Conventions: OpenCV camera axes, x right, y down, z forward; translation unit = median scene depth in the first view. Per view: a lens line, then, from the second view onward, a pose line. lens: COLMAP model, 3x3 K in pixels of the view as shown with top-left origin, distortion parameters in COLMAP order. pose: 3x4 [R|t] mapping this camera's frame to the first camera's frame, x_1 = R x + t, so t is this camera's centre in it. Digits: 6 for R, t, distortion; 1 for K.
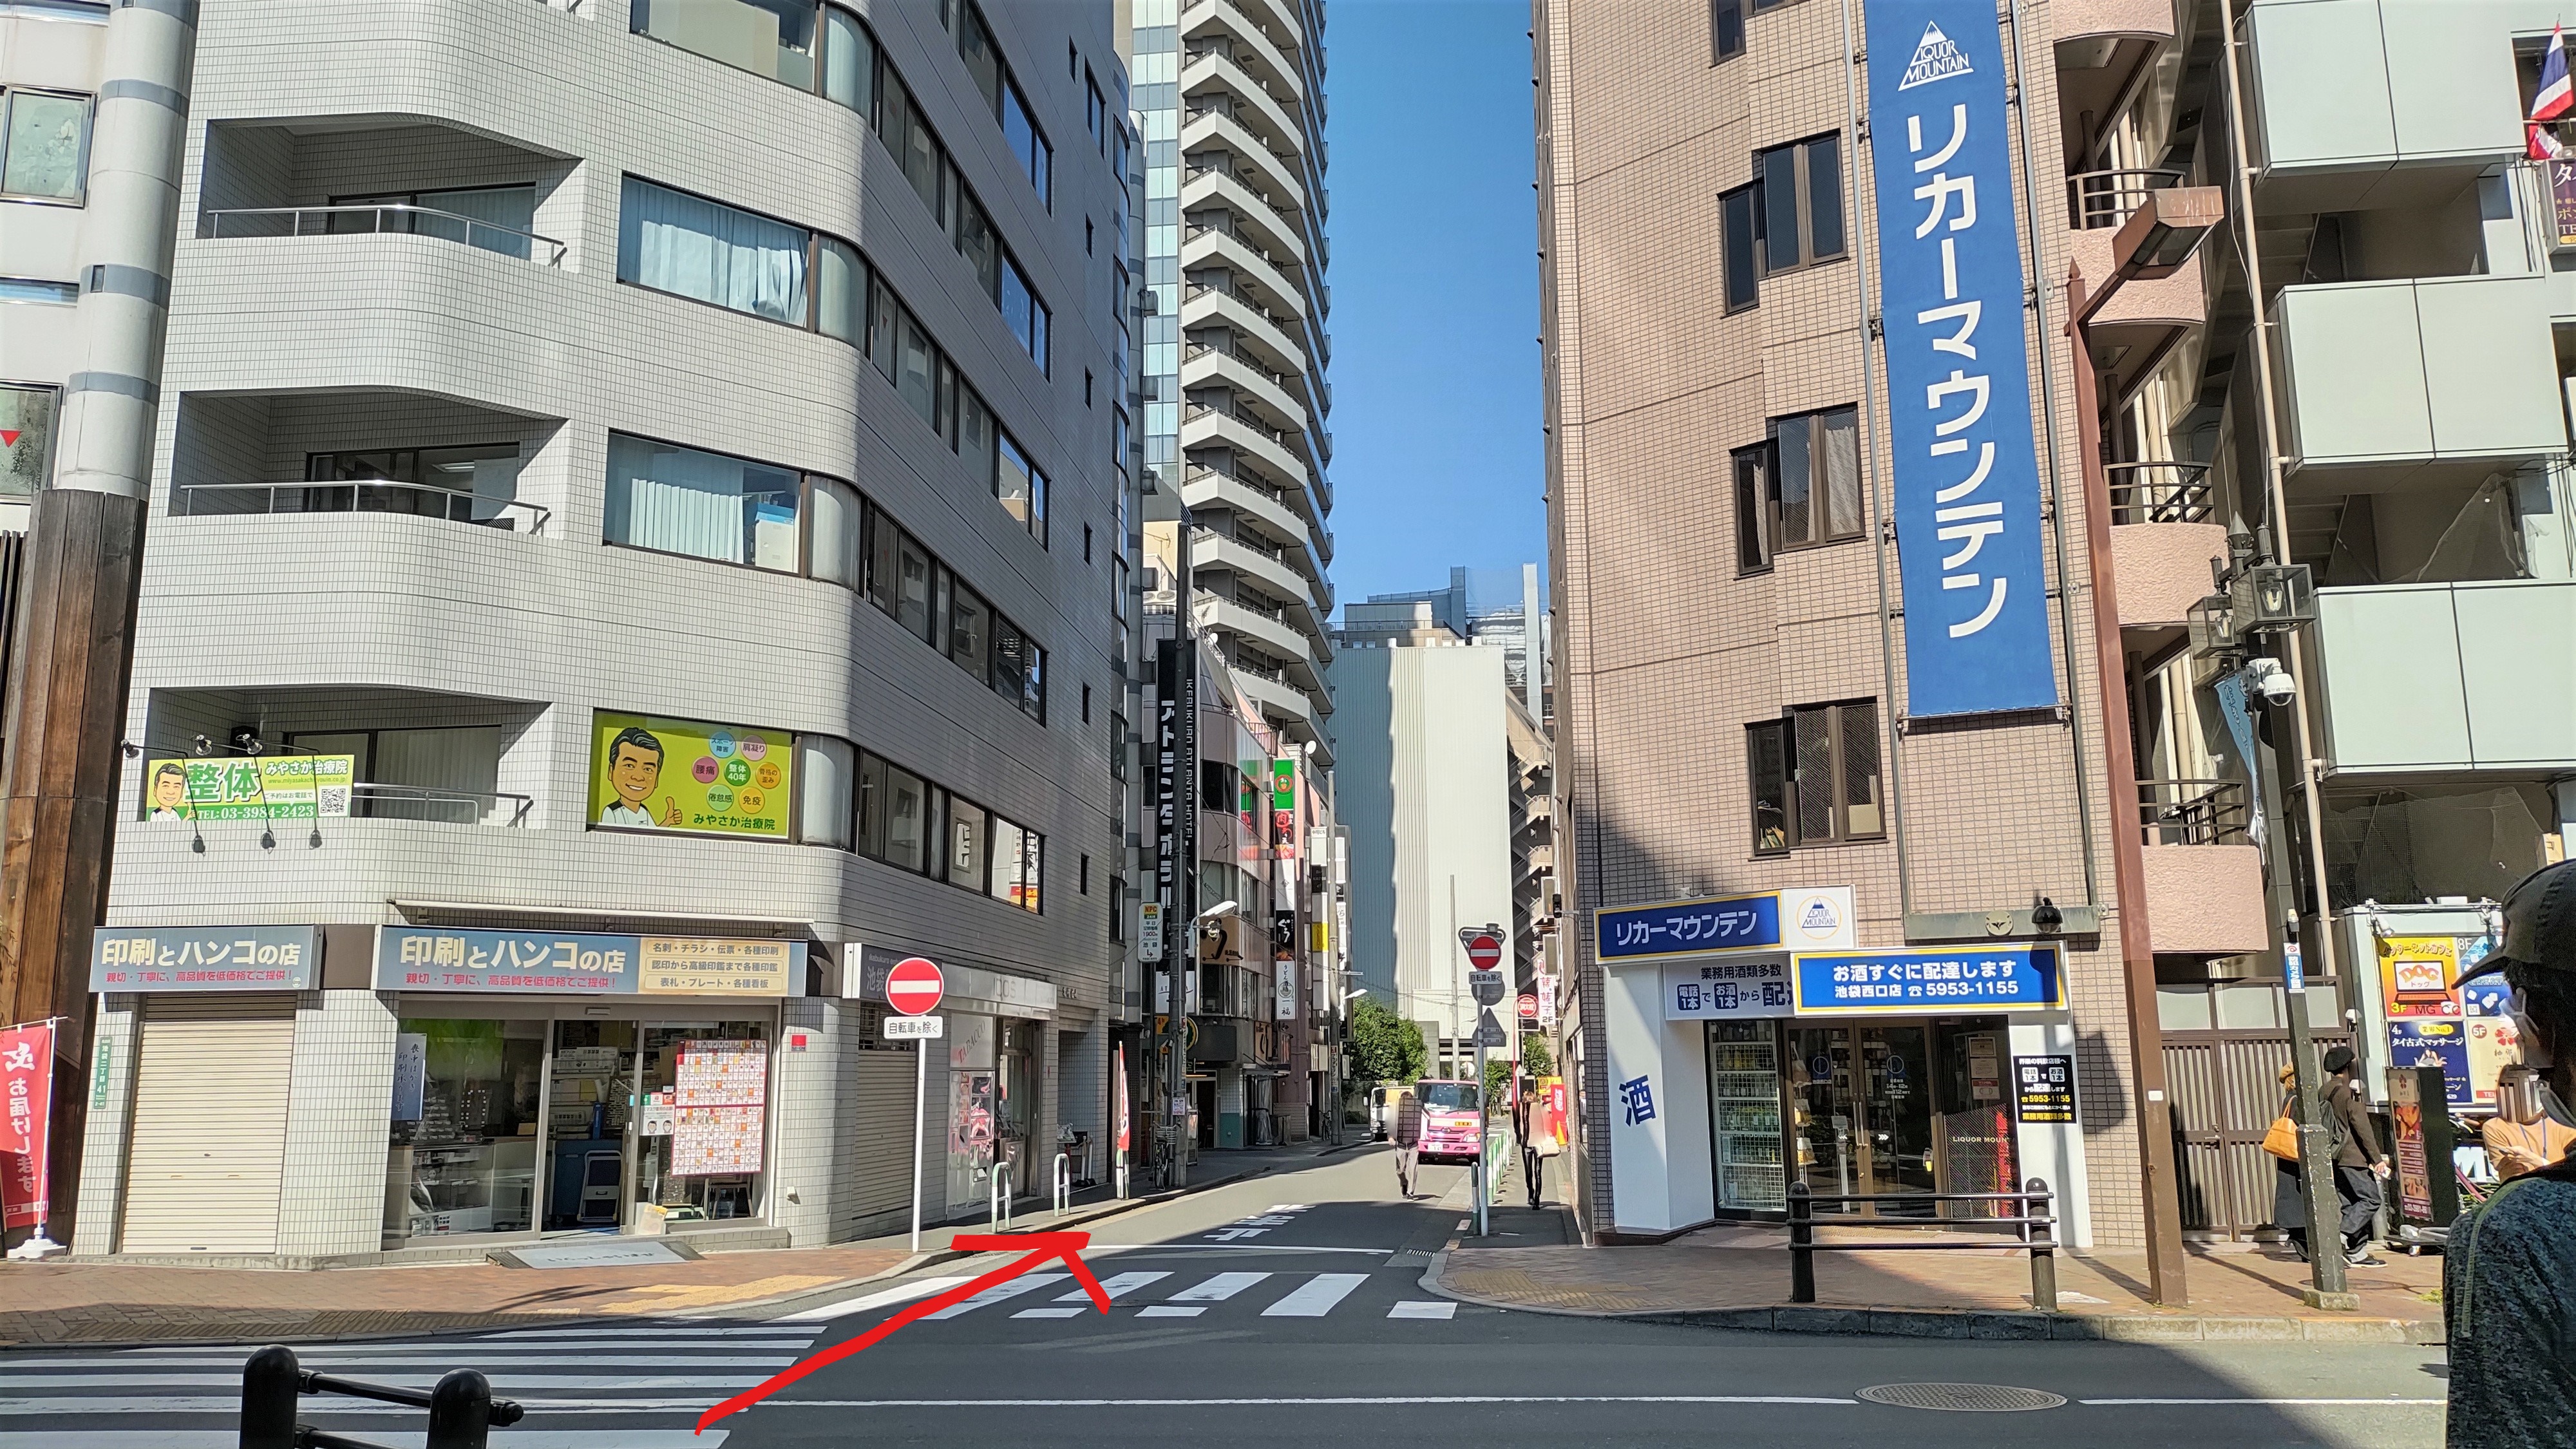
lens RADIAL K [[1949.2, 0, 1293.5], [0, 1949.2, 720.9], [0, 0, 1]] dist [0.003810, 0.000092]
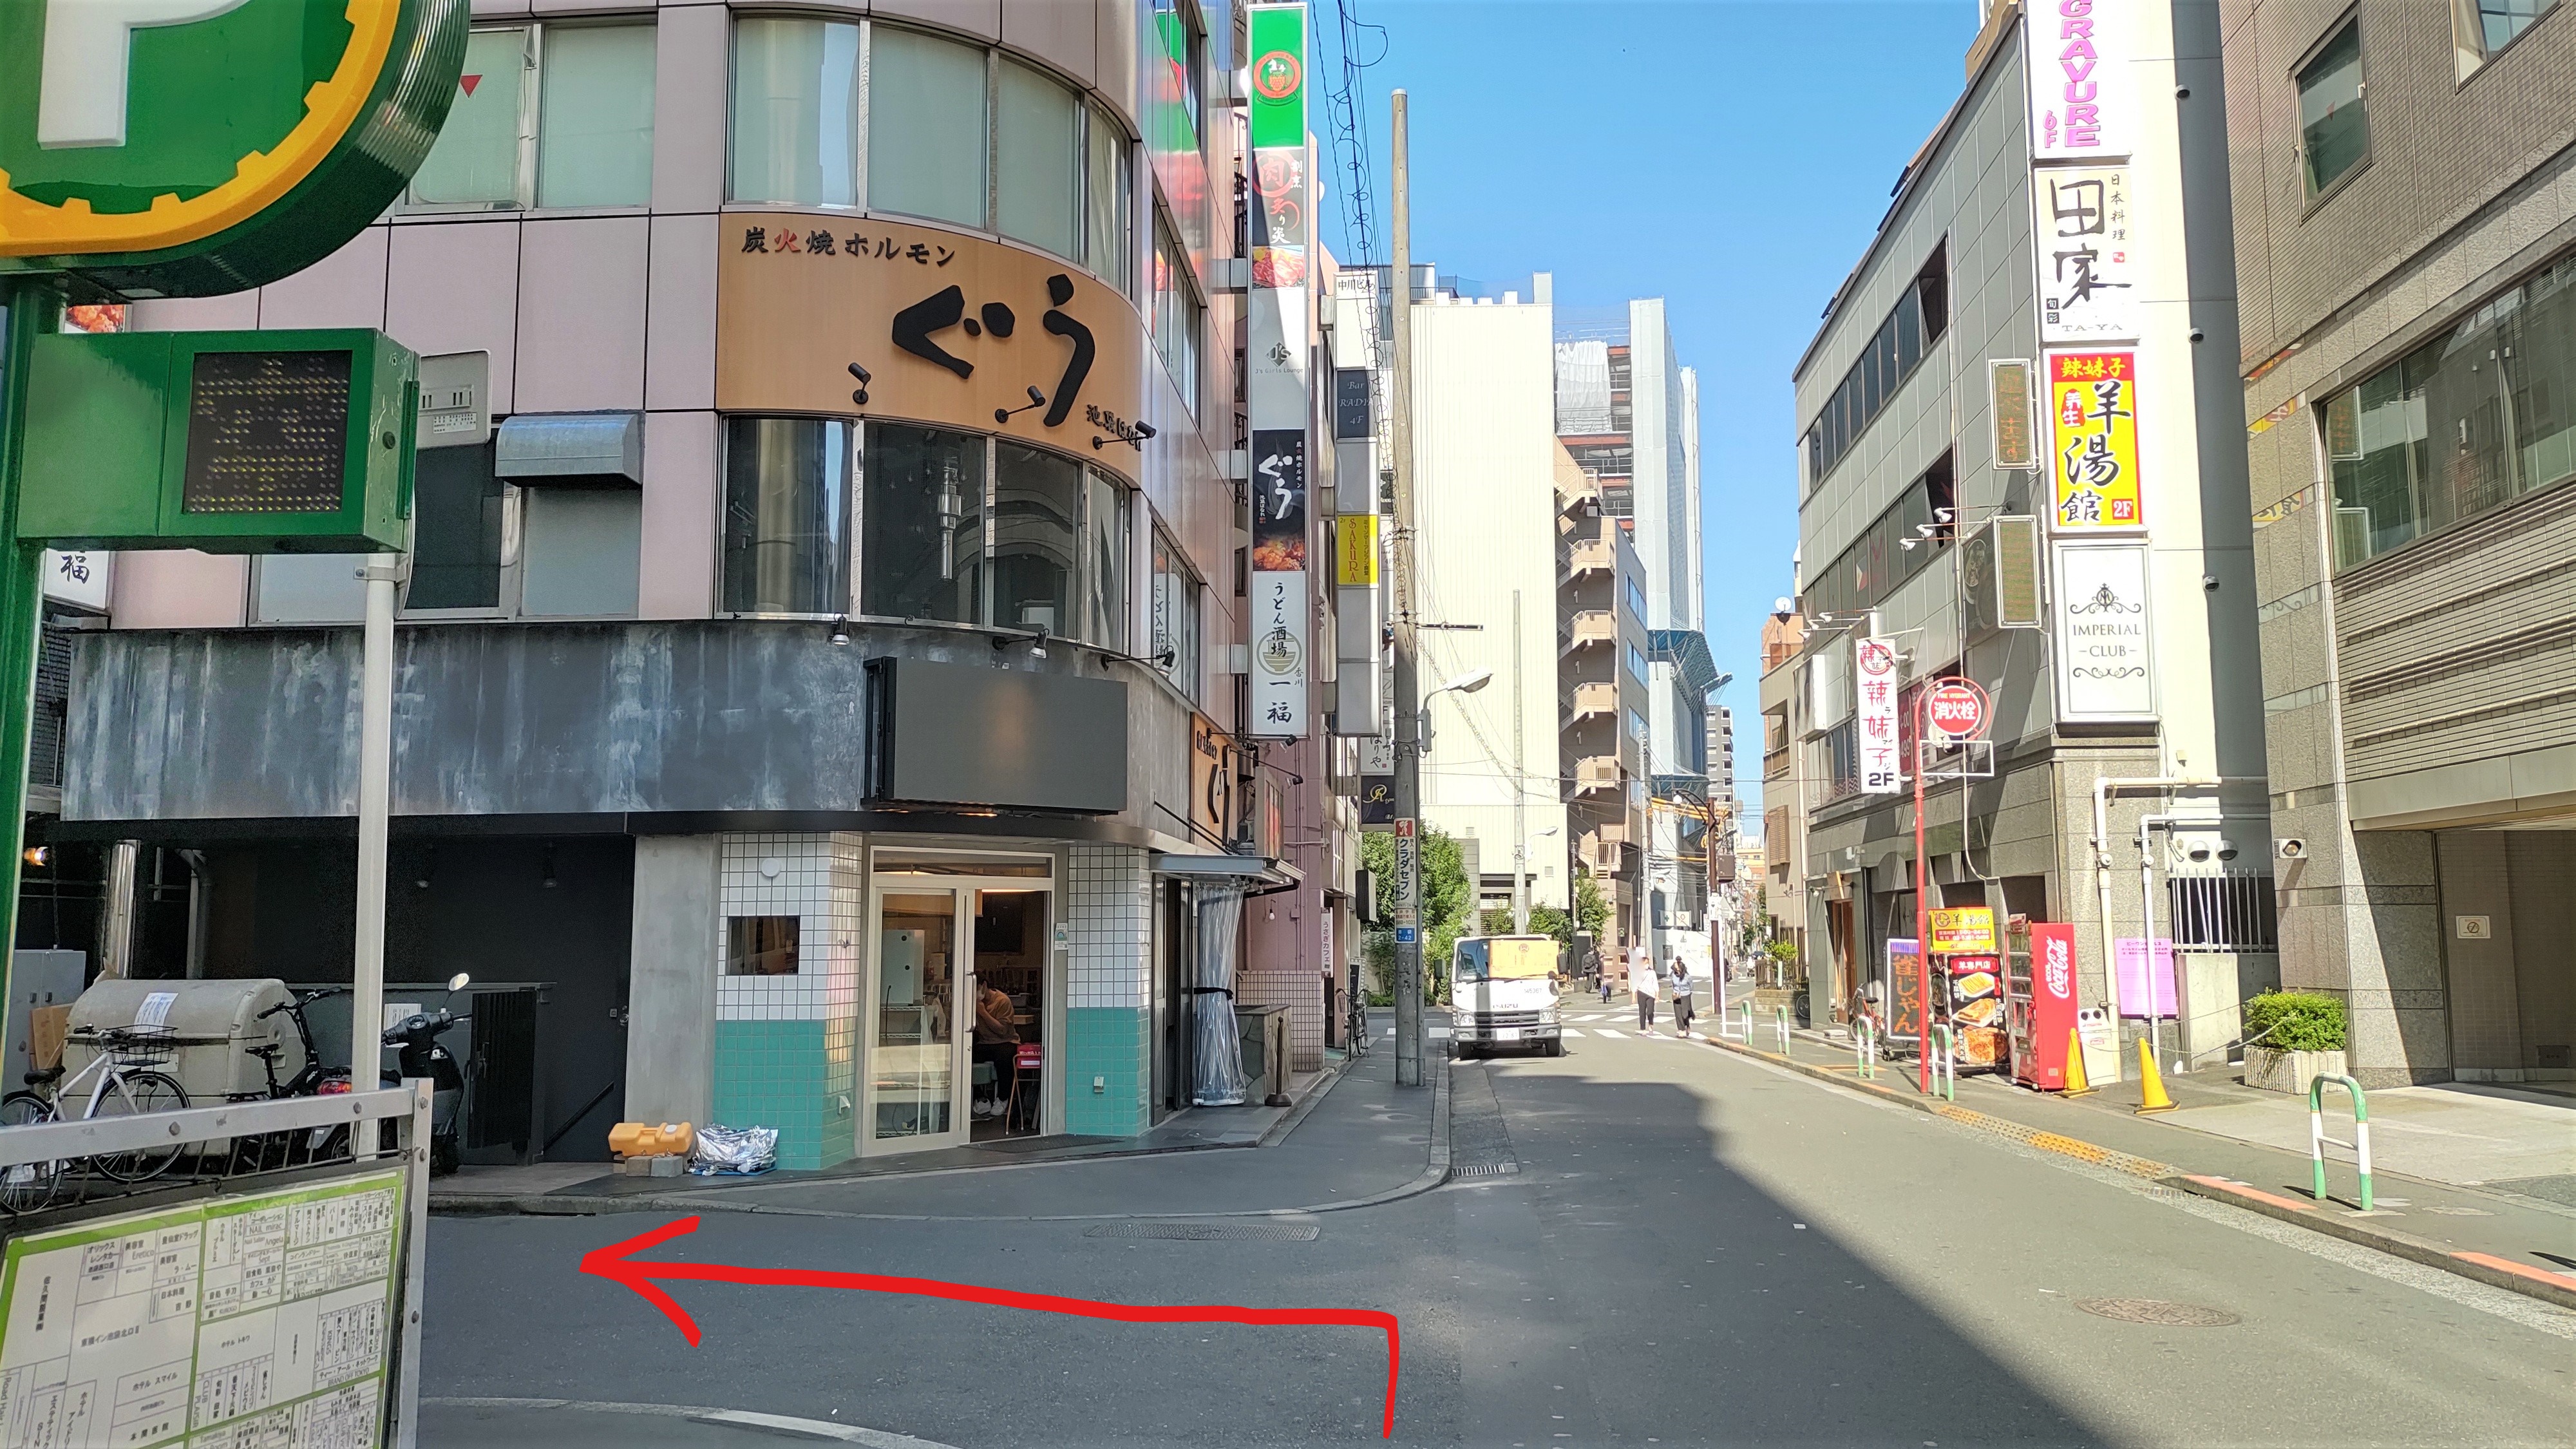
lens RADIAL K [[1949.2, 0, 1286.0], [0, 1949.2, 727.1], [0, 0, 1]] dist [0.003810, 0.000092]
pose [[0.999230, 0.012190, 0.037287, -0.015465], [-0.014763, 0.997471, 0.069522, 0.127083], [-0.036346, -0.070018, 0.996883, 0.648605]]
